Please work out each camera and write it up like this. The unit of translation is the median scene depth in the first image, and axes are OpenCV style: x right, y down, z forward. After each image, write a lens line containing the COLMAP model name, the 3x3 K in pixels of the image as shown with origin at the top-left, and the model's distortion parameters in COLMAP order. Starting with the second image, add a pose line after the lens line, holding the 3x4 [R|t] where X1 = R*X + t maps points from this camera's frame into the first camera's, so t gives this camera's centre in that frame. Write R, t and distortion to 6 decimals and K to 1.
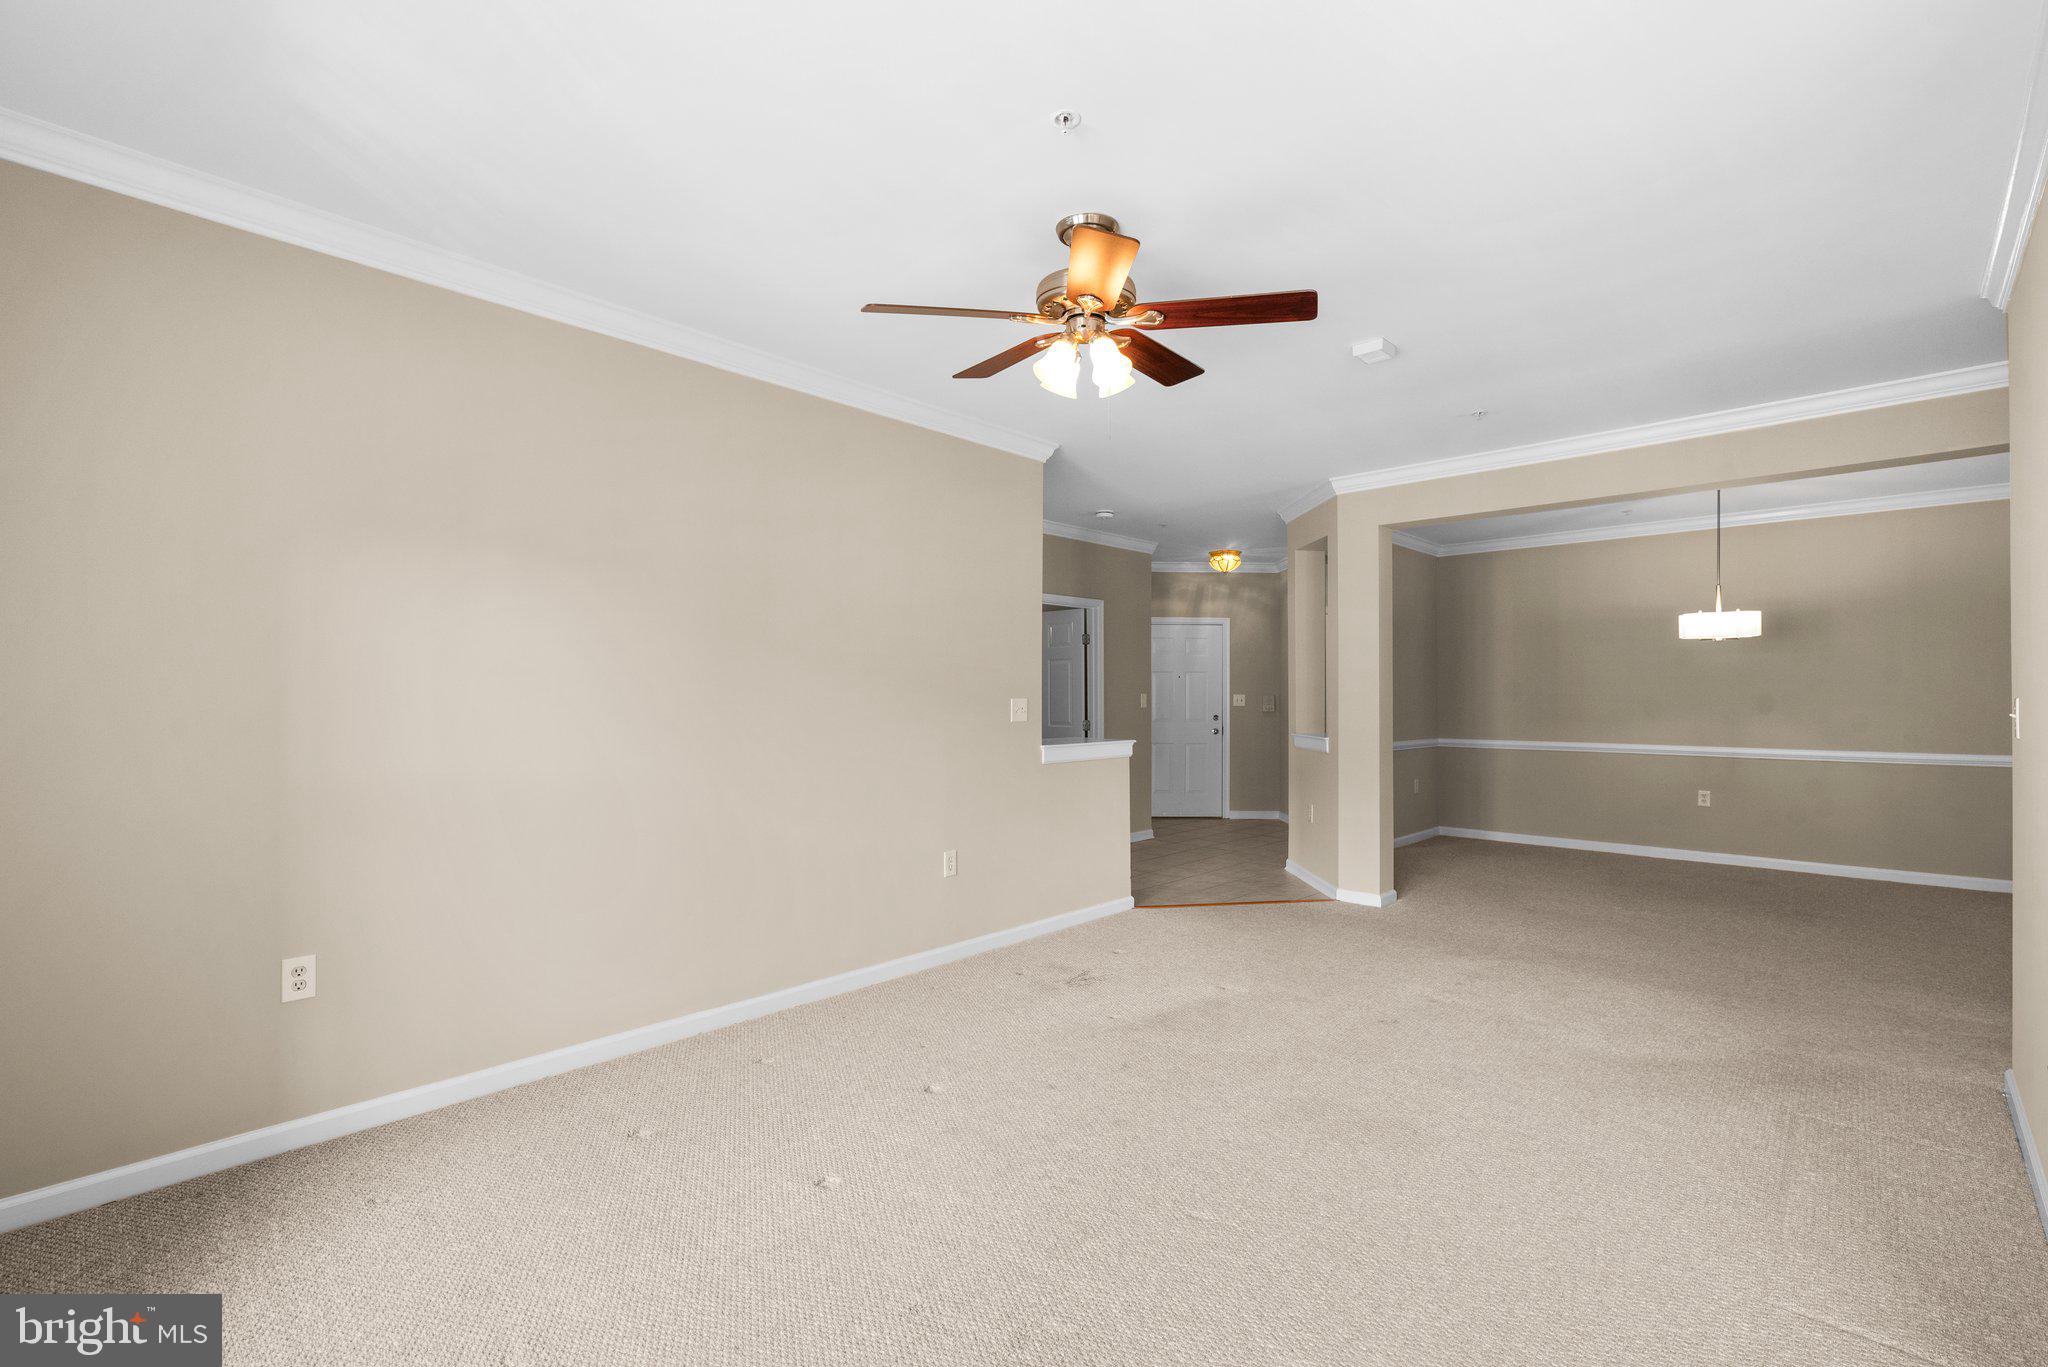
lens RADIAL K [[919.1, 0, 1030.4], [0, 919.1, 689.2], [0, 0, 1]] dist [-0.000243, -0.000429]
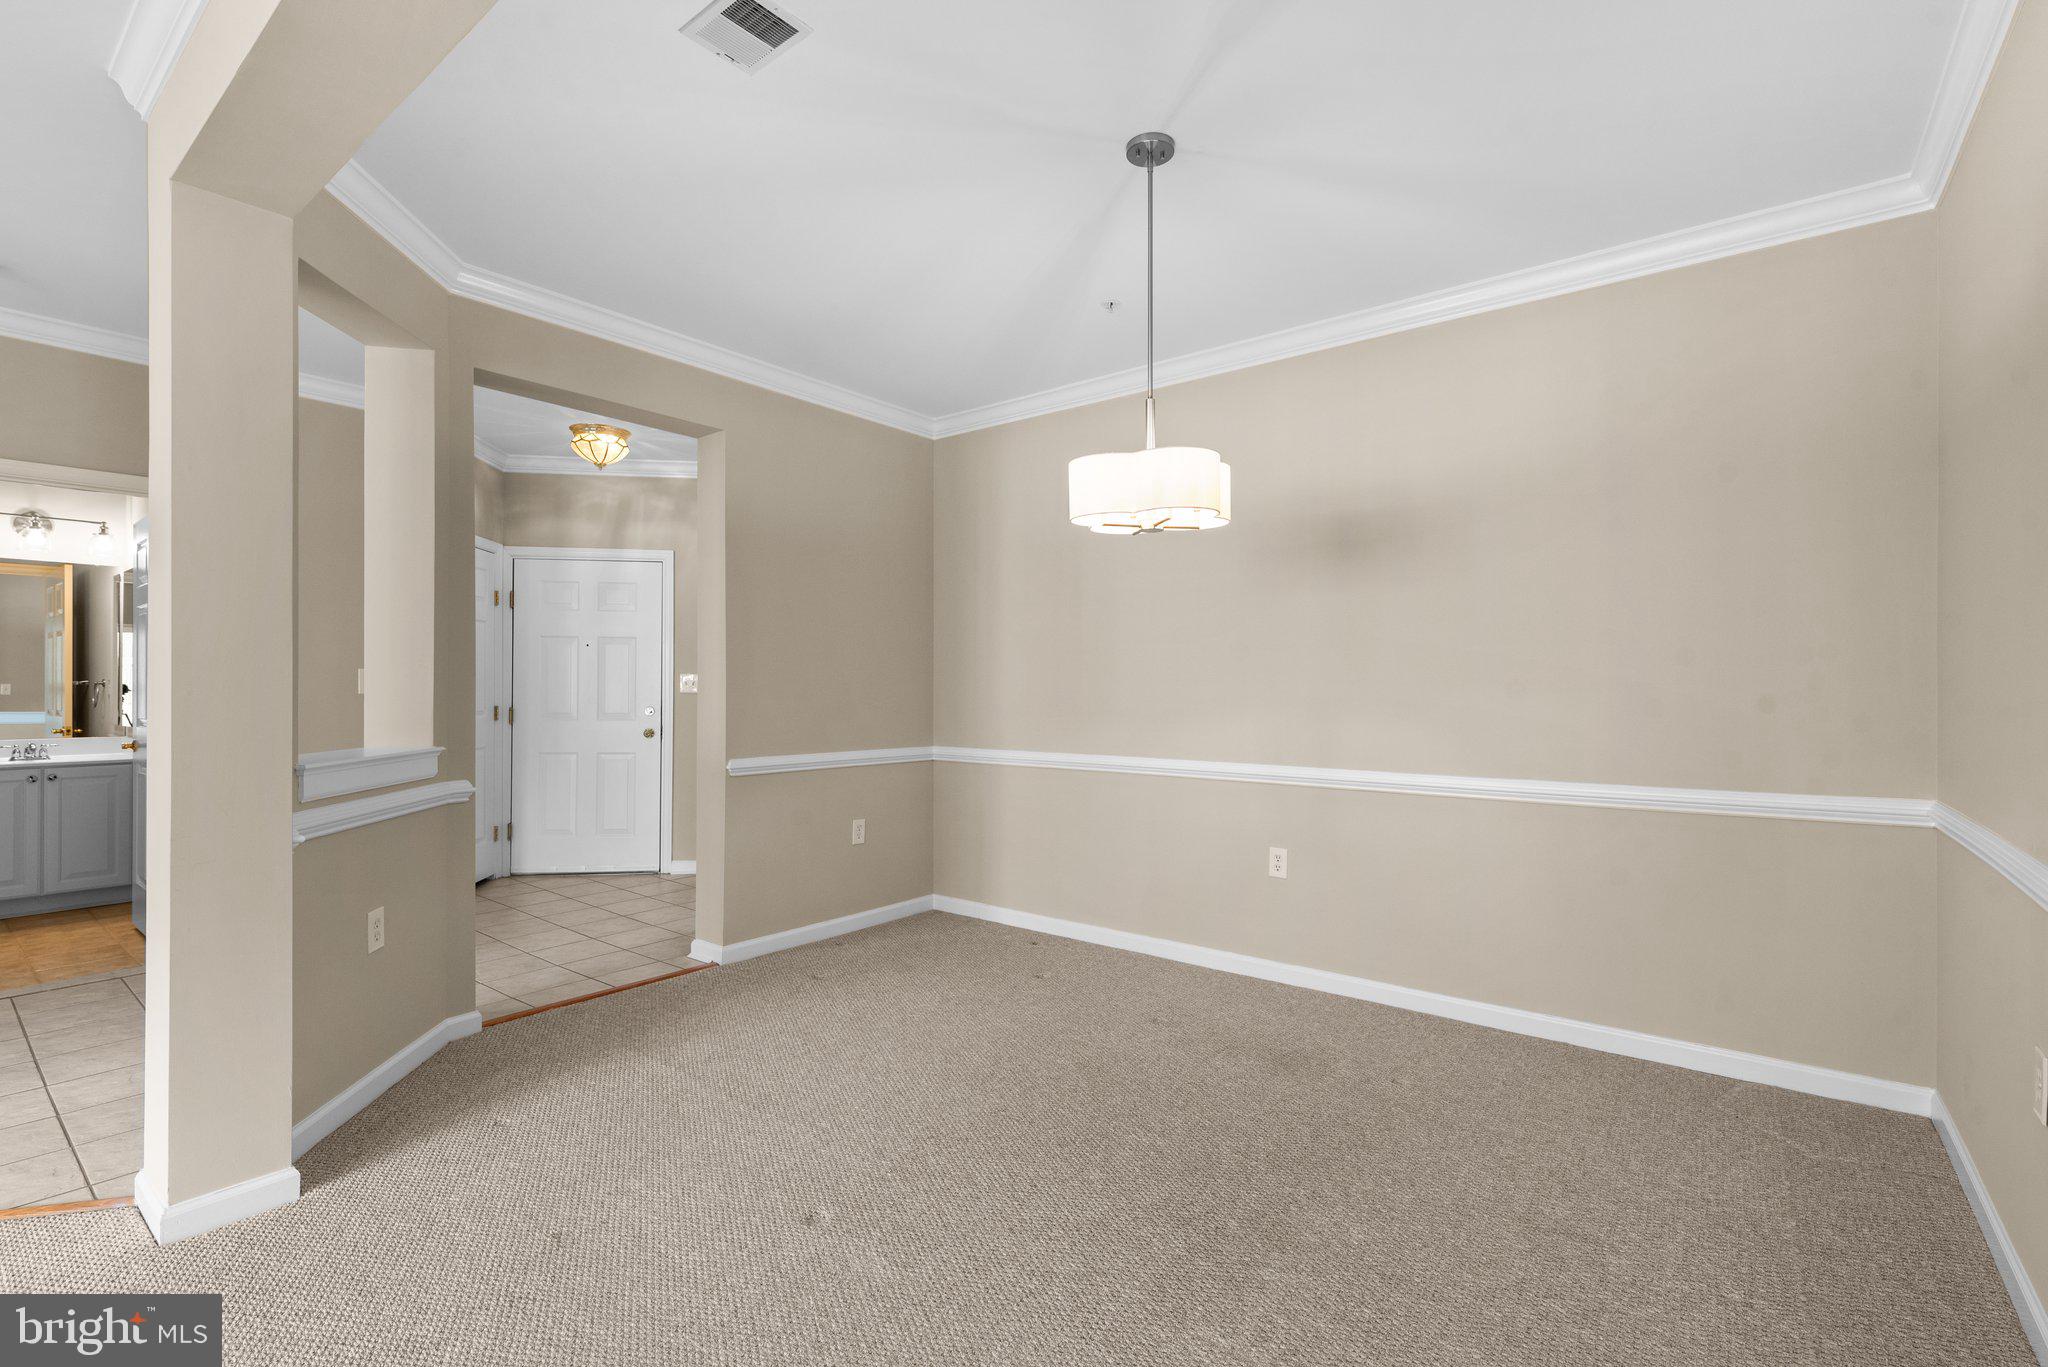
lens RADIAL K [[919.1, 0, 1030.4], [0, 919.1, 689.2], [0, 0, 1]] dist [-0.000243, -0.000429]
pose [[0.996106, 0.002758, 0.088117, 0.431745], [-0.003352, 0.999973, 0.006604, 0.012024], [-0.088096, -0.006874, 0.996088, 0.384413]]
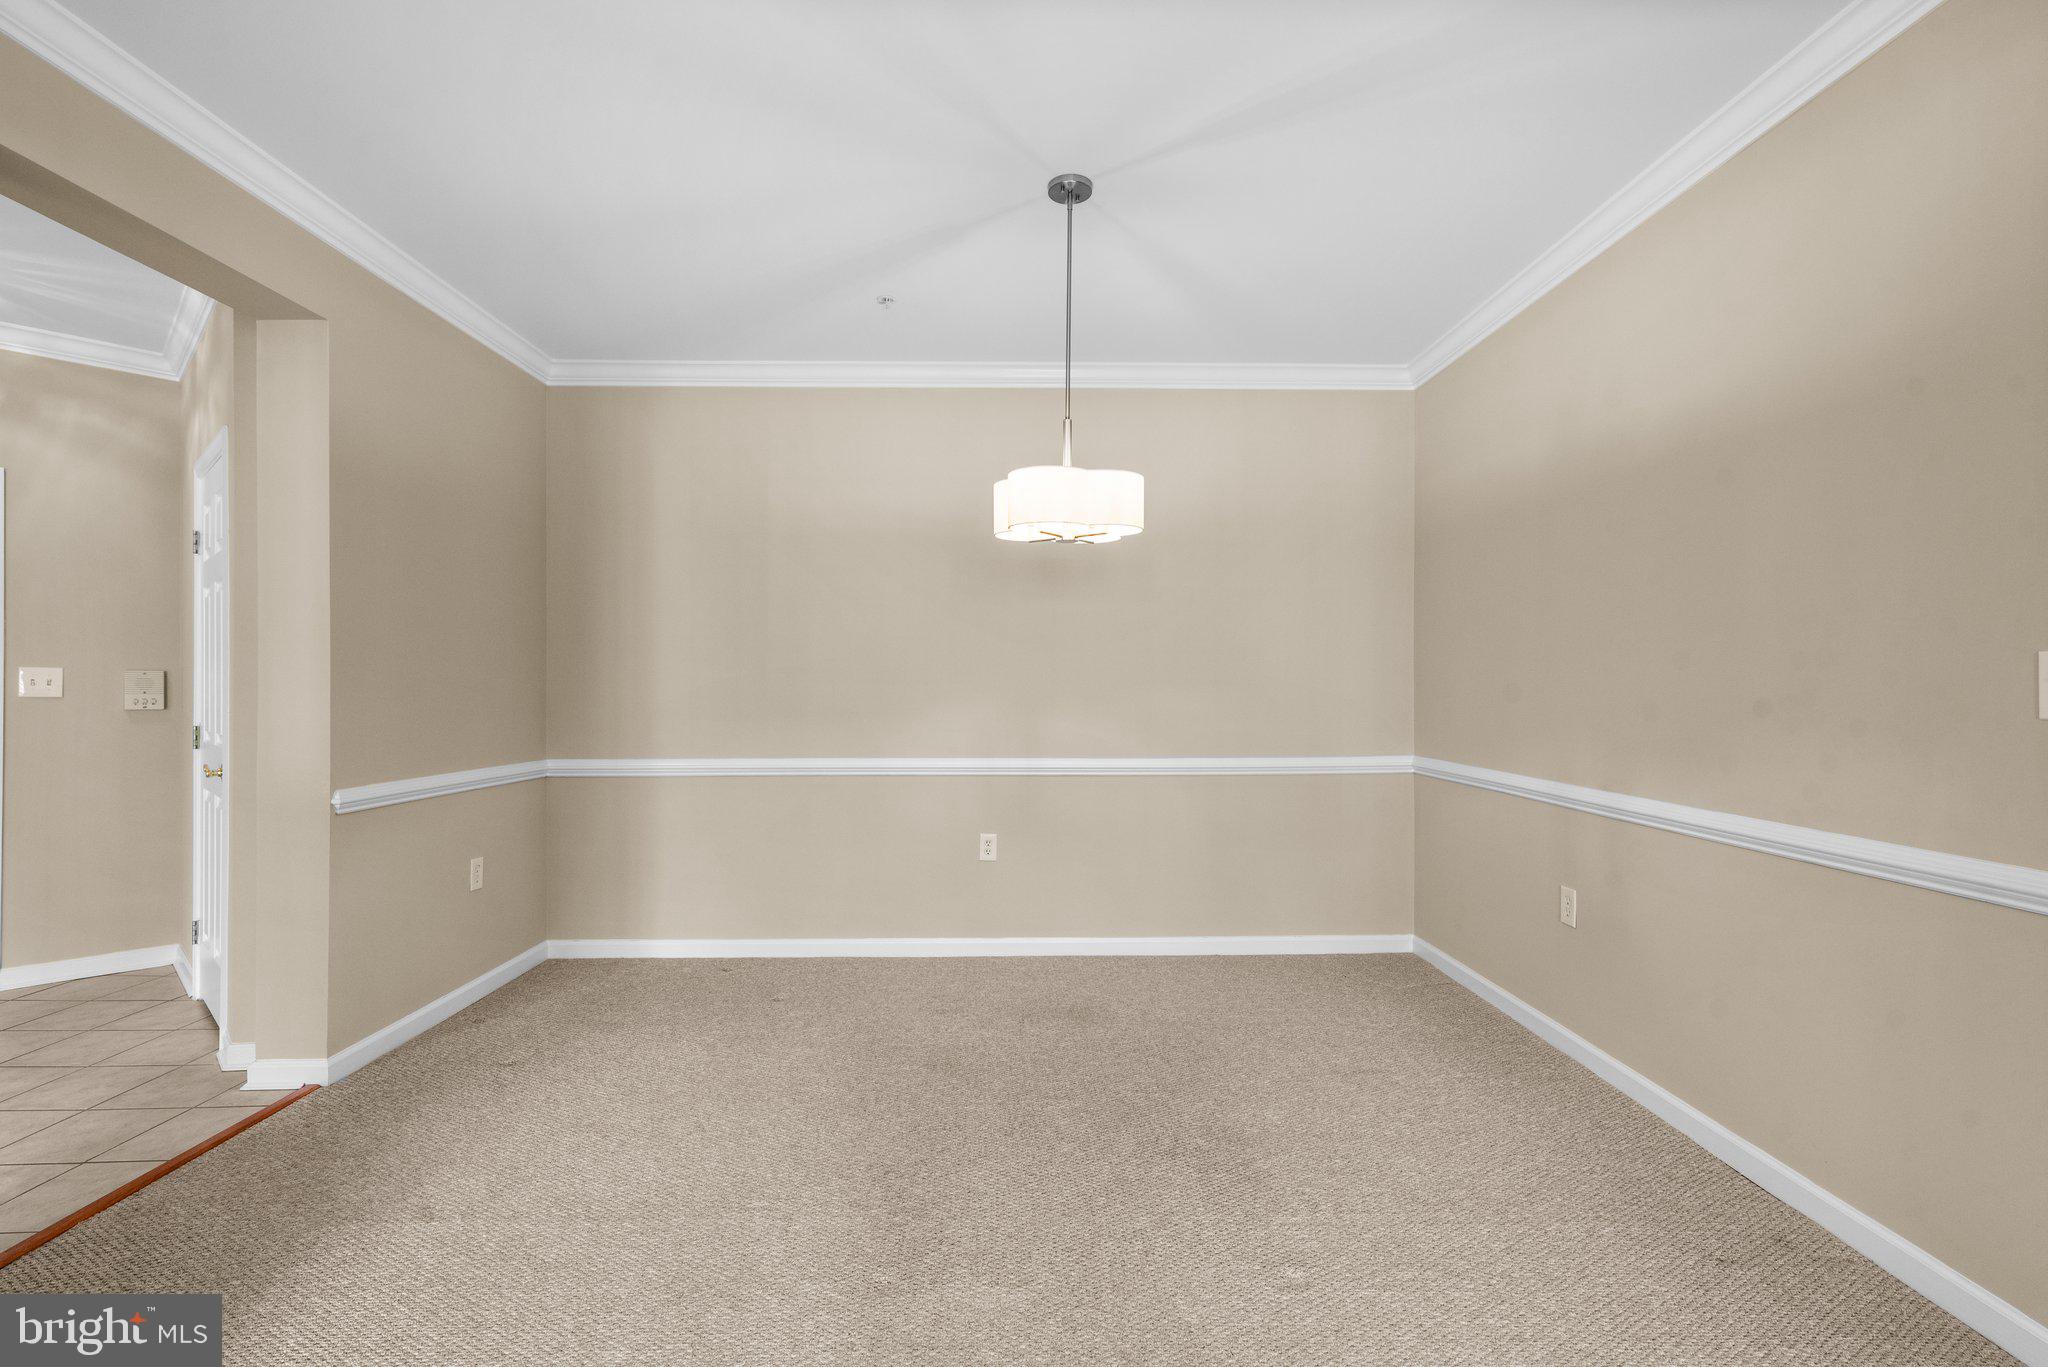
lens RADIAL K [[911.1, 0, 1031.6], [0, 911.1, 687.4], [0, 0, 1]] dist [0.002592, -0.000504]
pose [[0.711586, 0.002500, 0.702595, 0.273245], [-0.003930, 0.999992, 0.000422, 0.013624], [-0.702588, -0.003062, 0.711590, 0.454760]]
